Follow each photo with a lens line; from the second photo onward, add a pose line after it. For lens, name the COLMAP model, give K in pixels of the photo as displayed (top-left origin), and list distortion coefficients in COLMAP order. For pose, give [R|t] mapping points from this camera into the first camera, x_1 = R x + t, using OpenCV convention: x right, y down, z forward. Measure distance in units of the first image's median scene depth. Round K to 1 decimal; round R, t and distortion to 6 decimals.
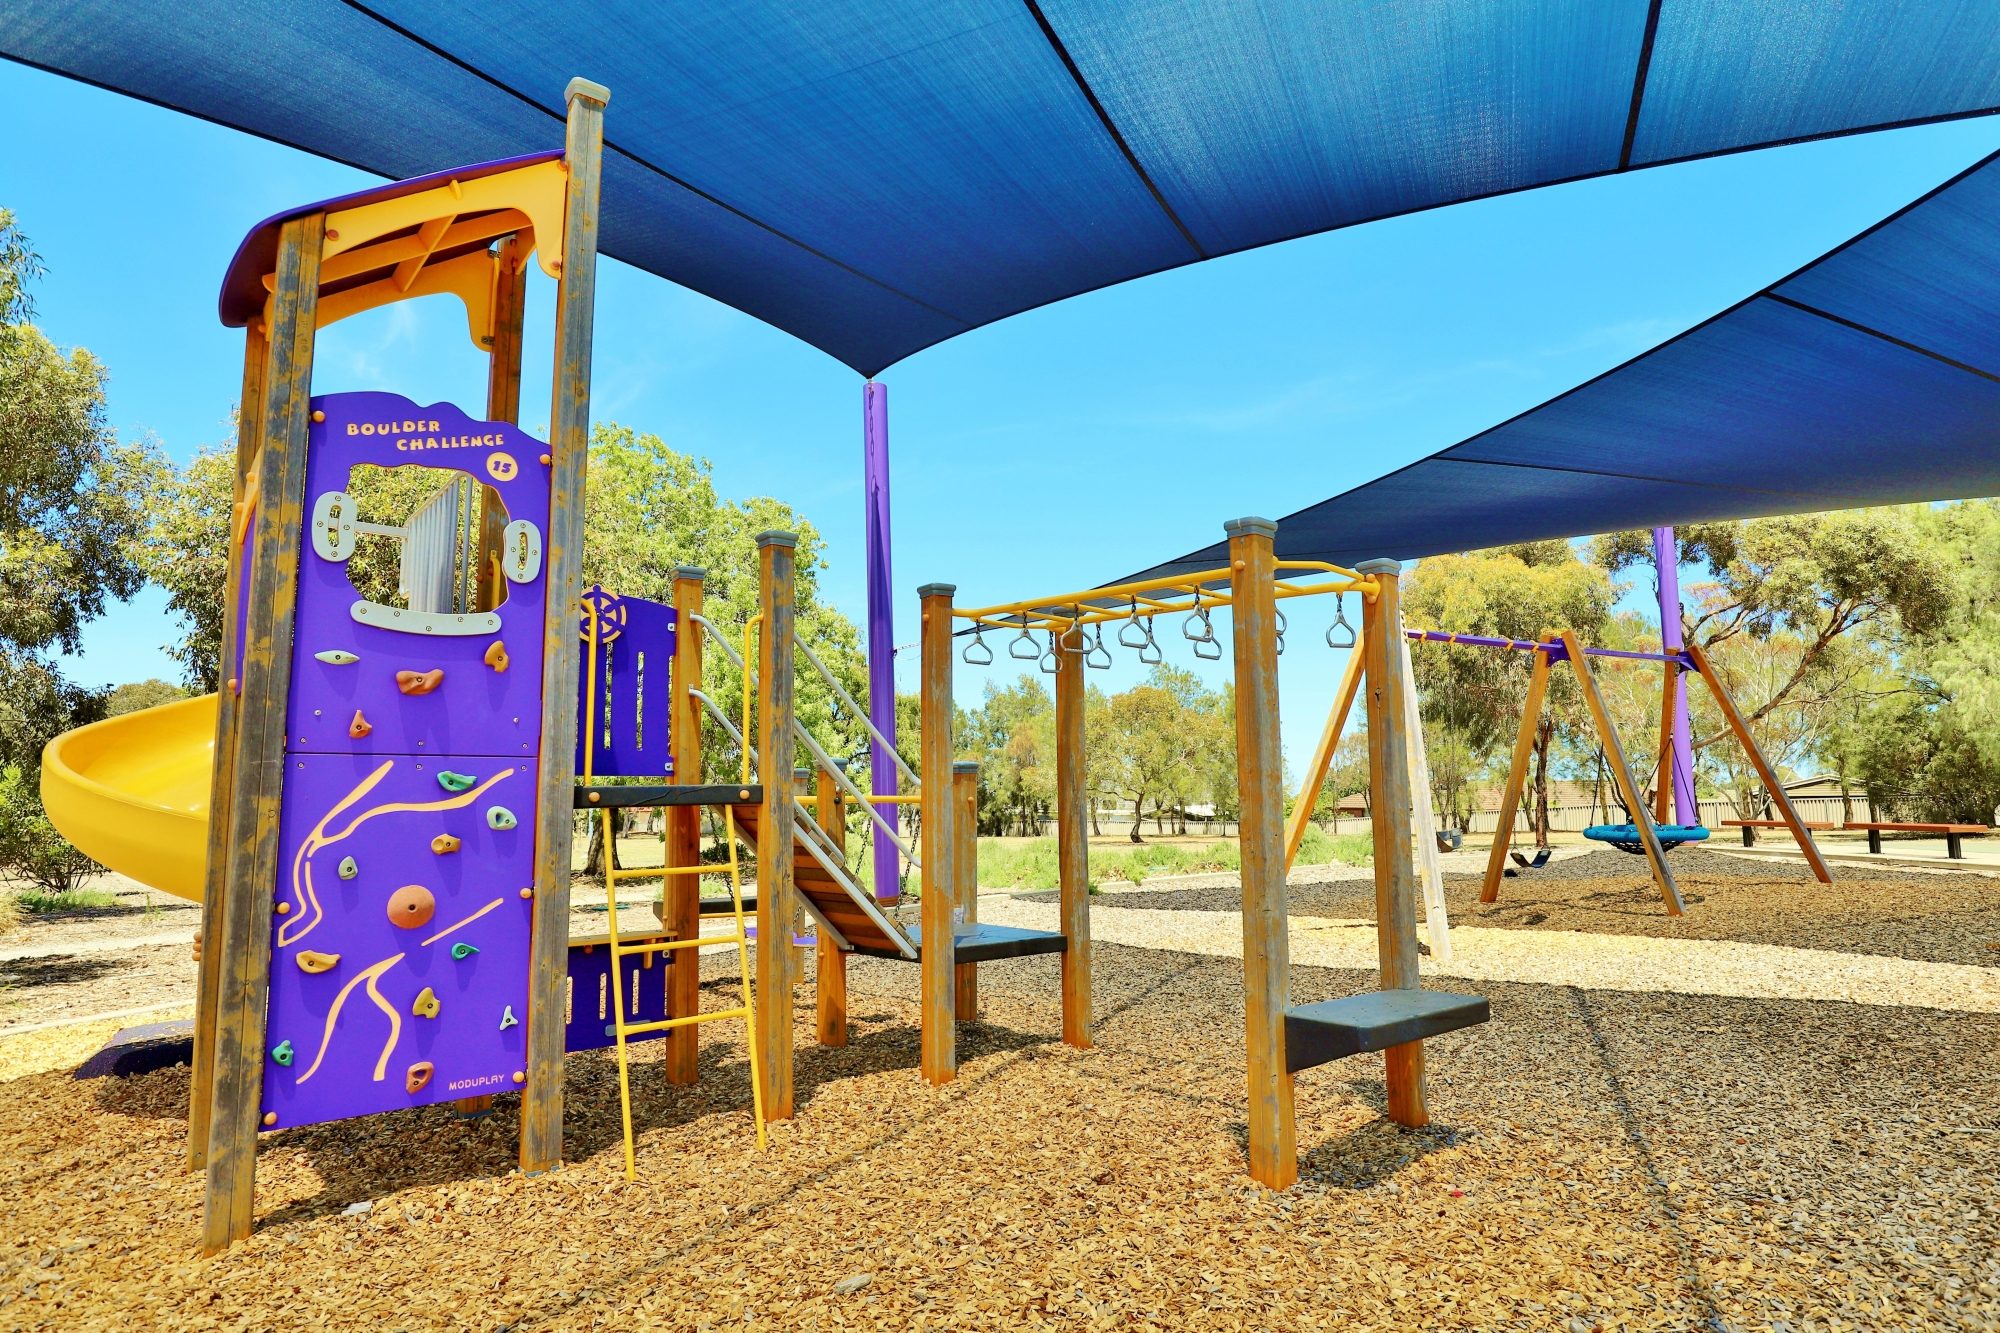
lens RADIAL K [[1145.2, 0, 1000.0], [0, 1145.2, 666.5], [0, 0, 1]] dist [-0.001110, 0.002510]
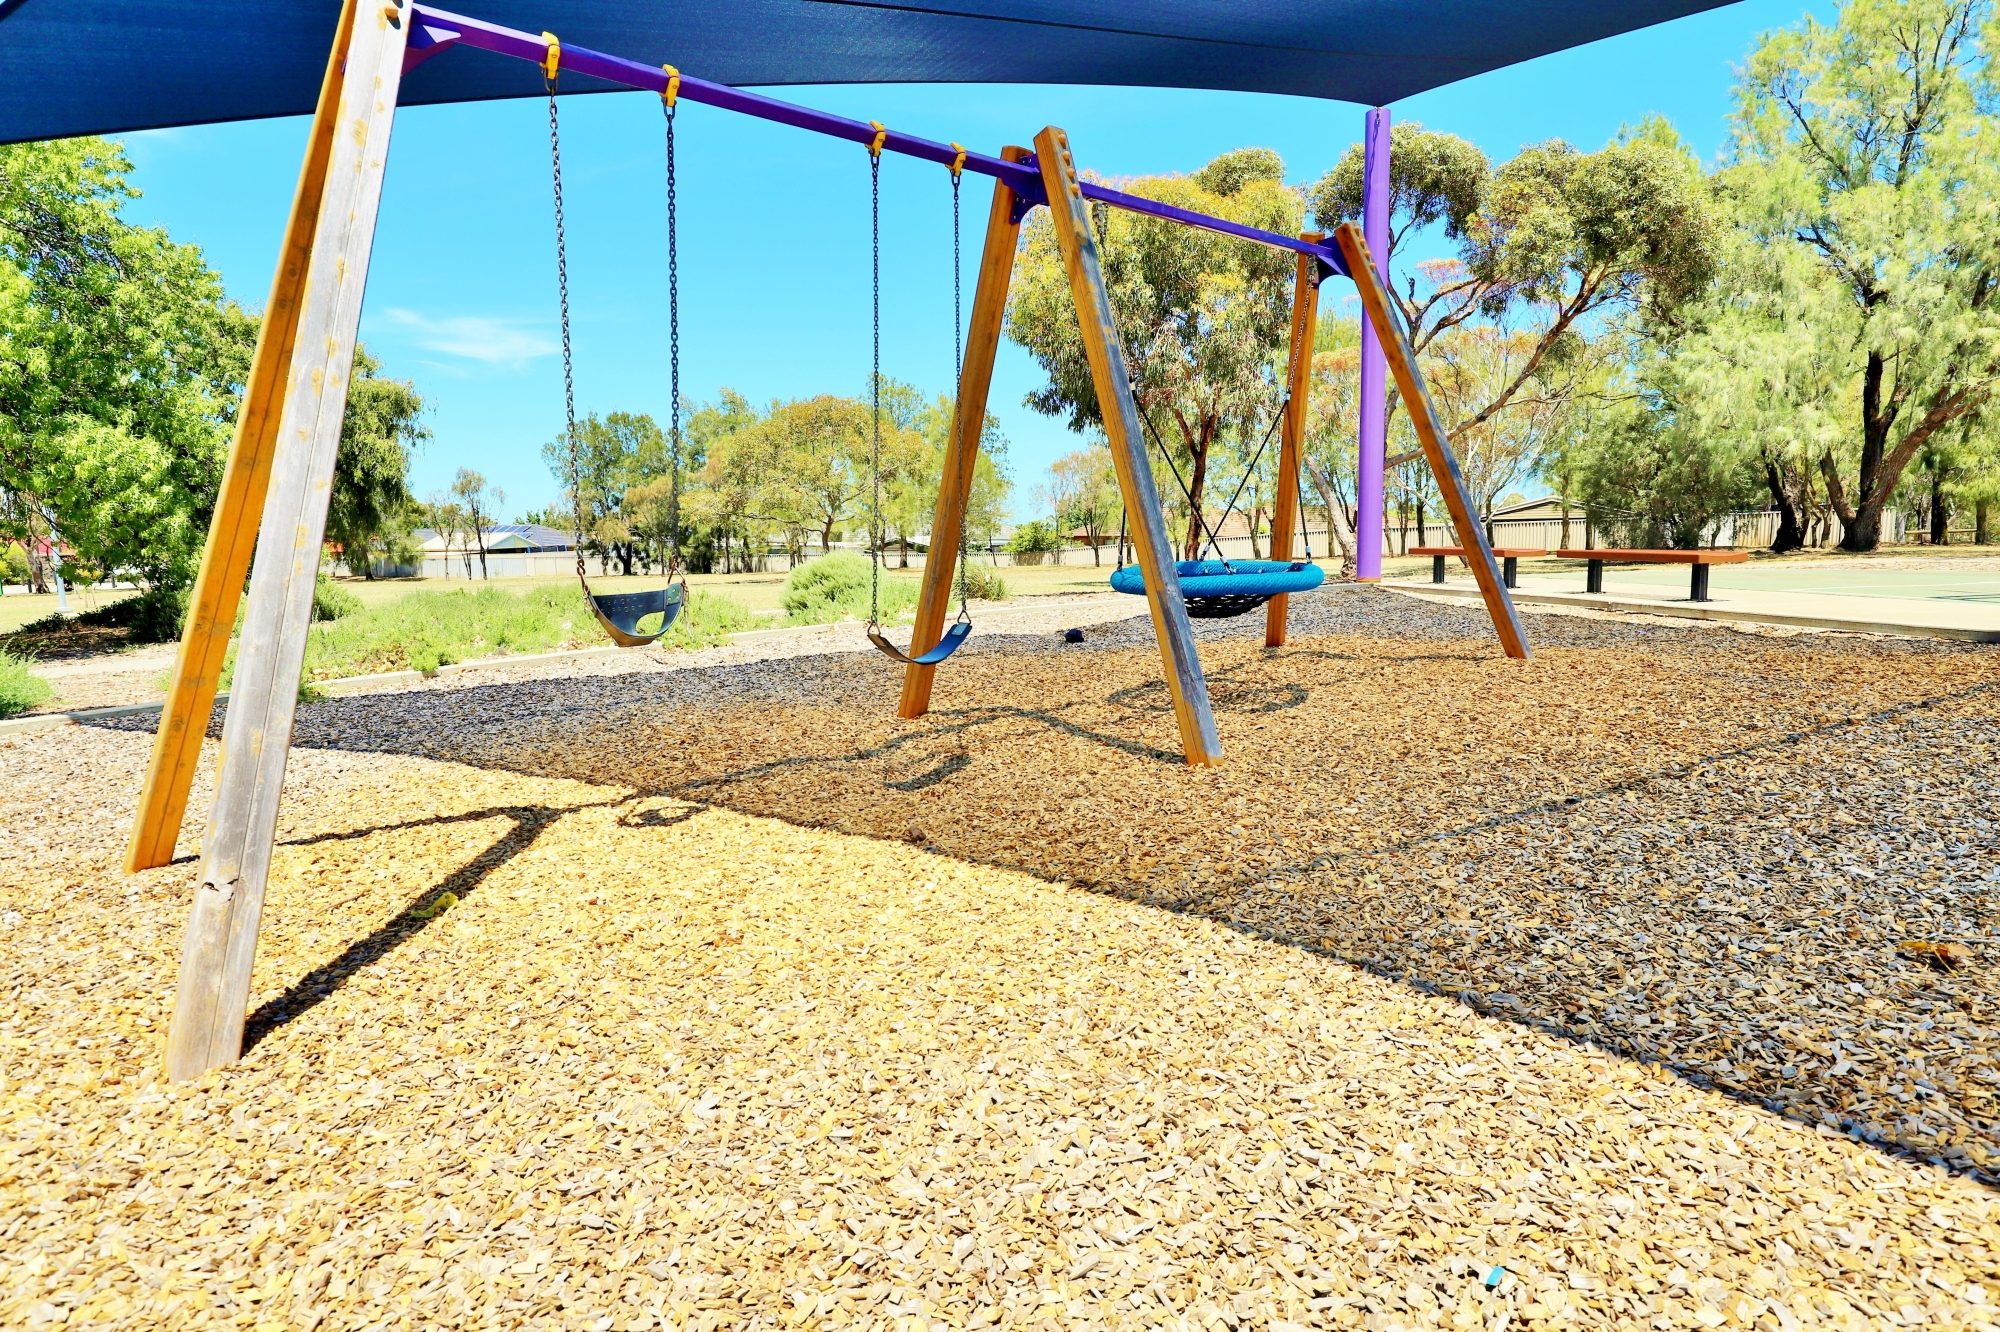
lens RADIAL K [[1145.2, 0, 1000.0], [0, 1145.2, 666.0], [0, 0, 1]] dist [-0.001110, 0.002510]
pose [[0.984190, -0.031480, 0.174296, 0.178123], [-0.009625, 0.973118, 0.230106, 0.030765], [-0.176854, -0.228146, 0.957430, 0.240881]]
